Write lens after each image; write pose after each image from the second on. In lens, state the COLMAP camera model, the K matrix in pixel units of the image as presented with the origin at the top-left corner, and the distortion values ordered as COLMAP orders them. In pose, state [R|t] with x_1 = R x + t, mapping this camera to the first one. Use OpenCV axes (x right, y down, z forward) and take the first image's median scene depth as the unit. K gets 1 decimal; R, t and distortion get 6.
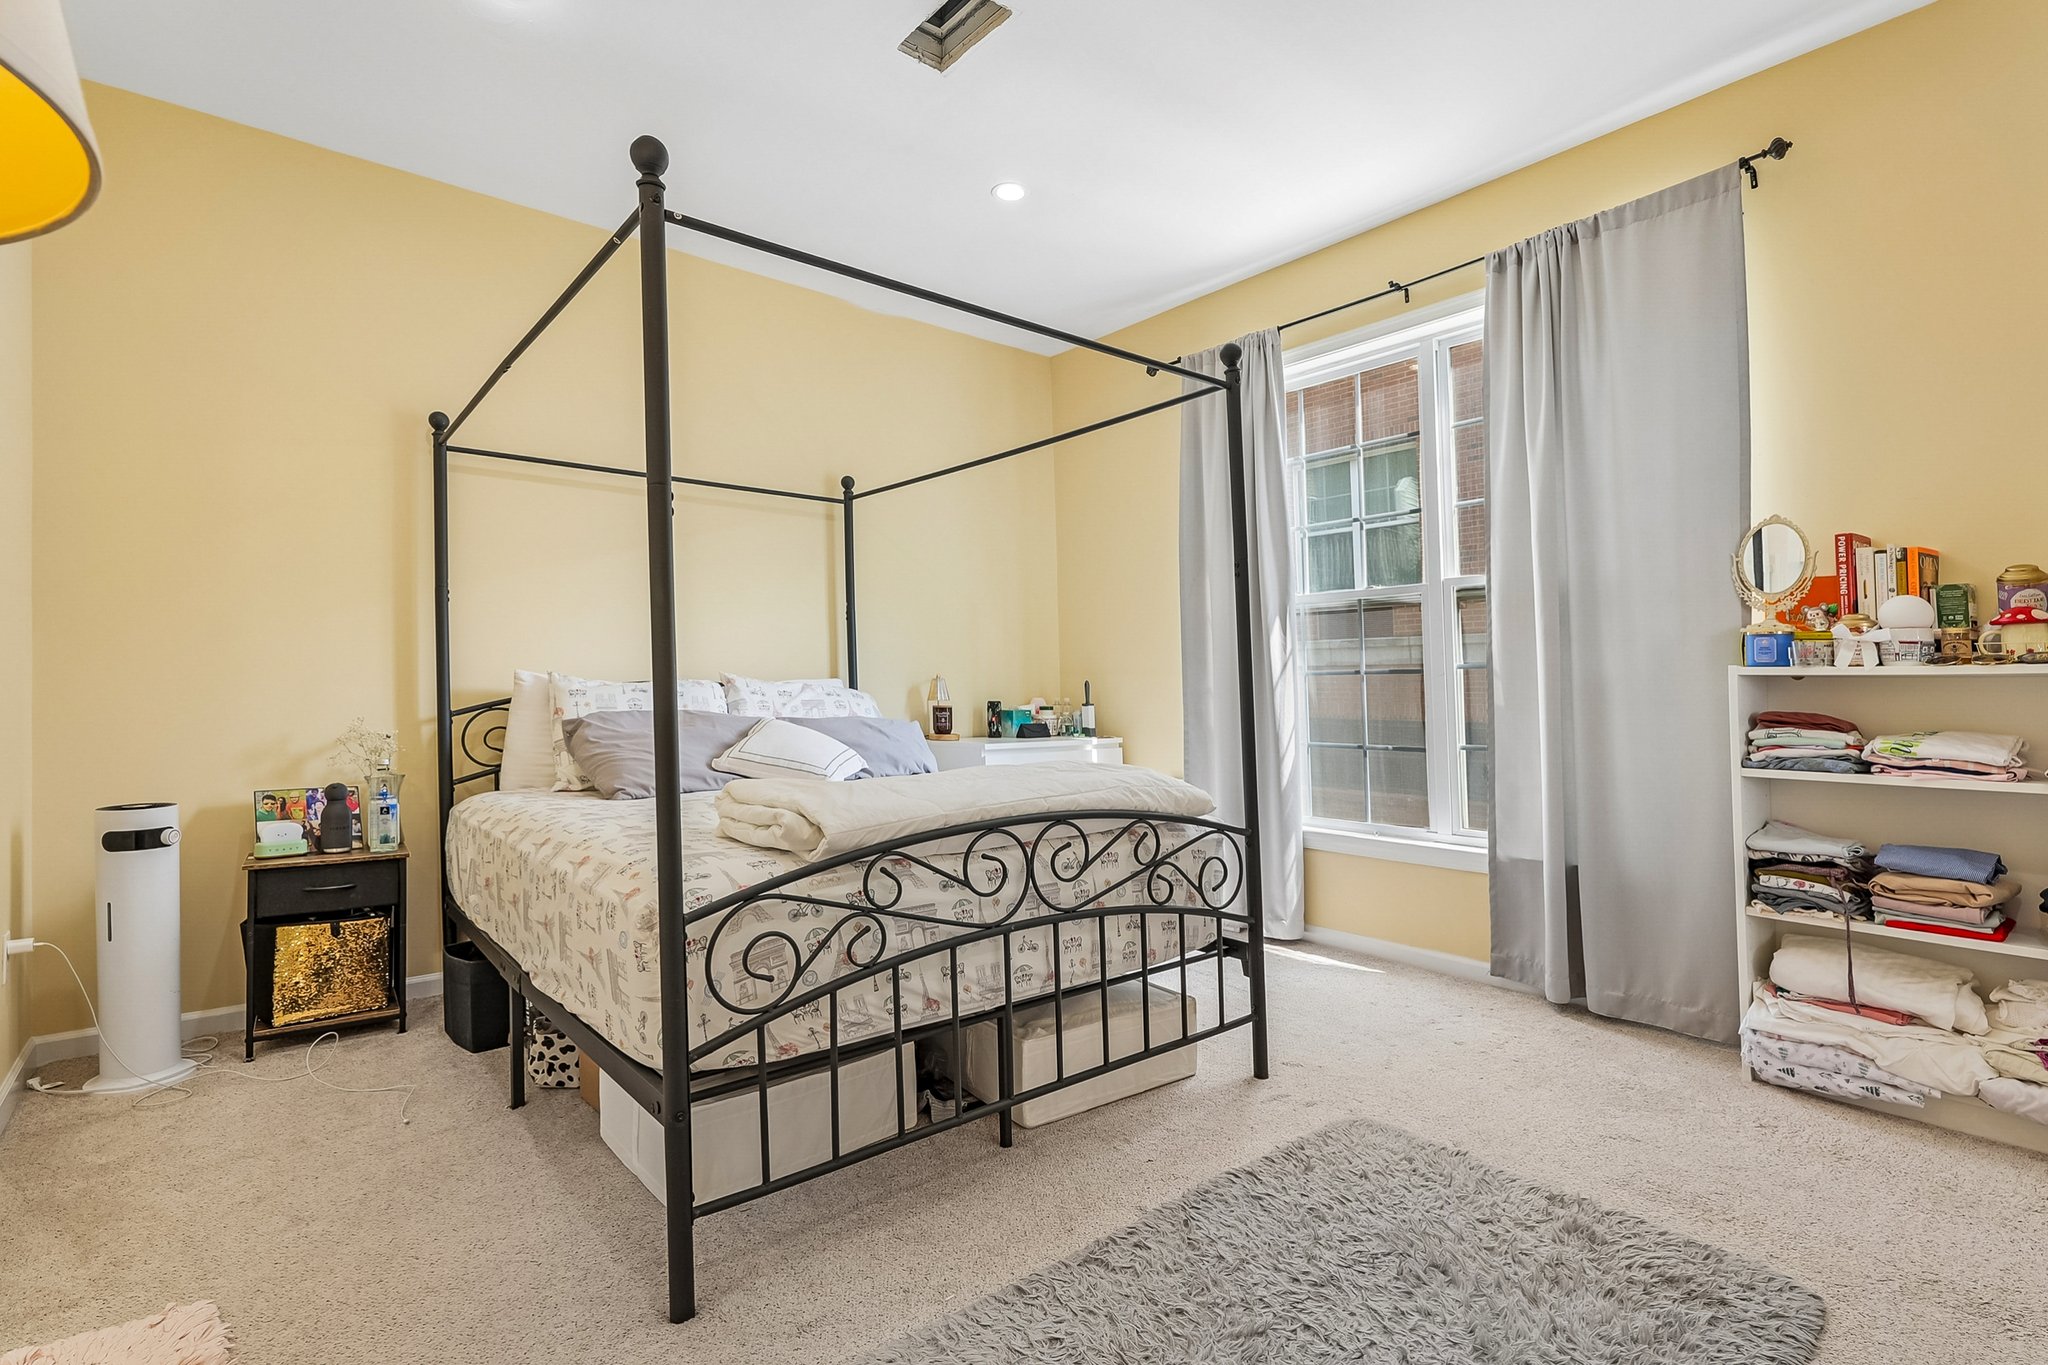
lens RADIAL K [[955.7, 0, 1006.2], [0, 955.7, 685.2], [0, 0, 1]] dist [0.006912, -0.000713]
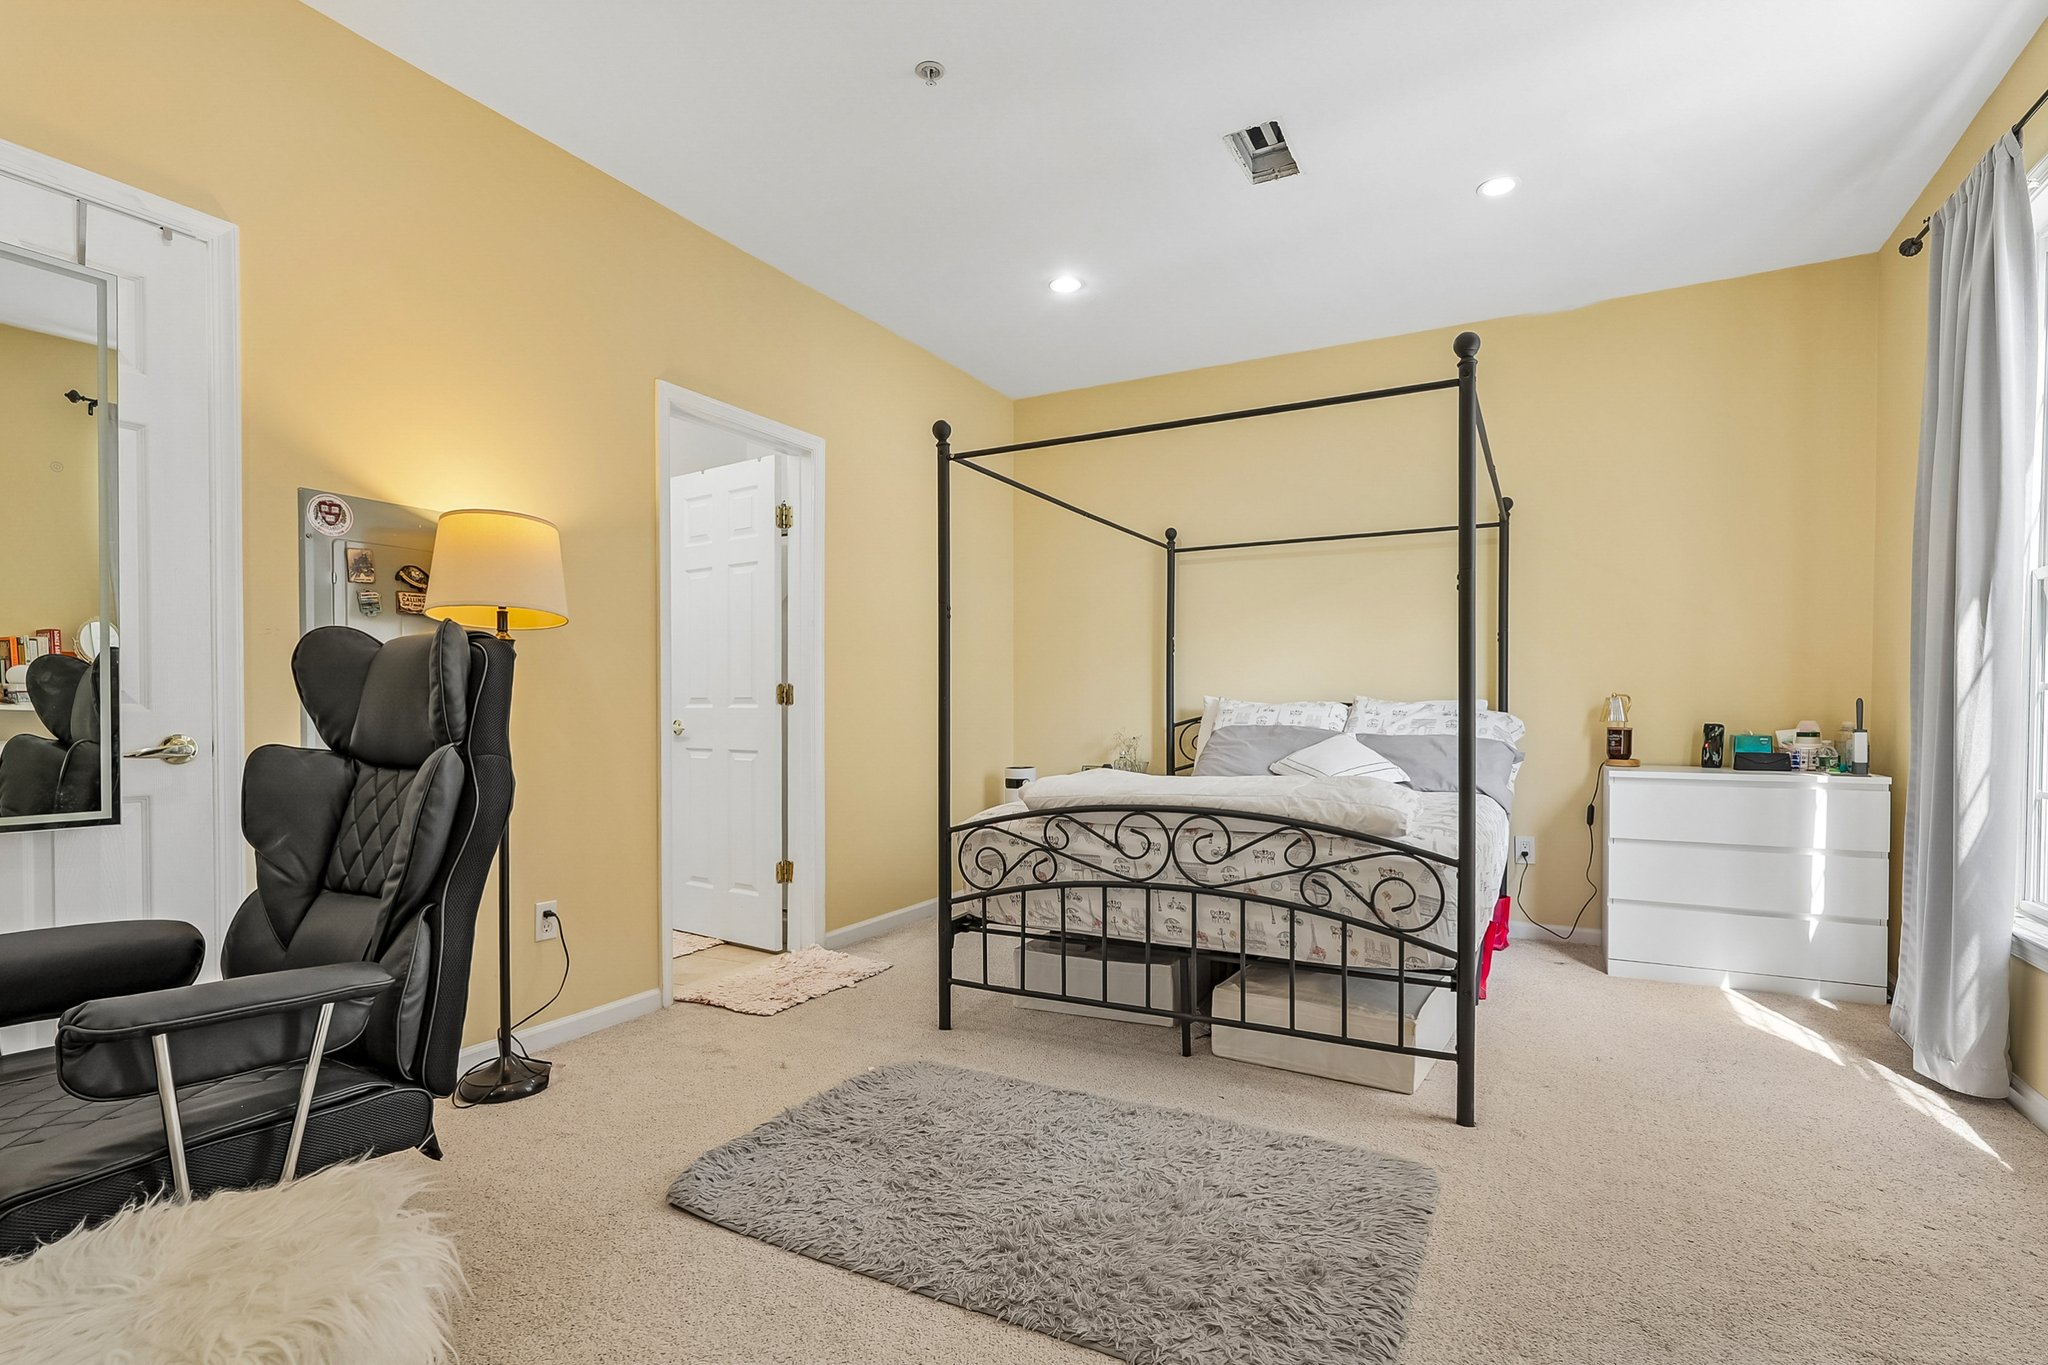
lens RADIAL K [[955.7, 0, 1047.0], [0, 955.7, 751.4], [0, 0, 1]] dist [0.006912, -0.000713]
pose [[0.411695, 0.041228, -0.910388, 1.117532], [0.004826, 0.998864, 0.047417, -0.002953], [0.911309, -0.023915, 0.411028, 0.294036]]
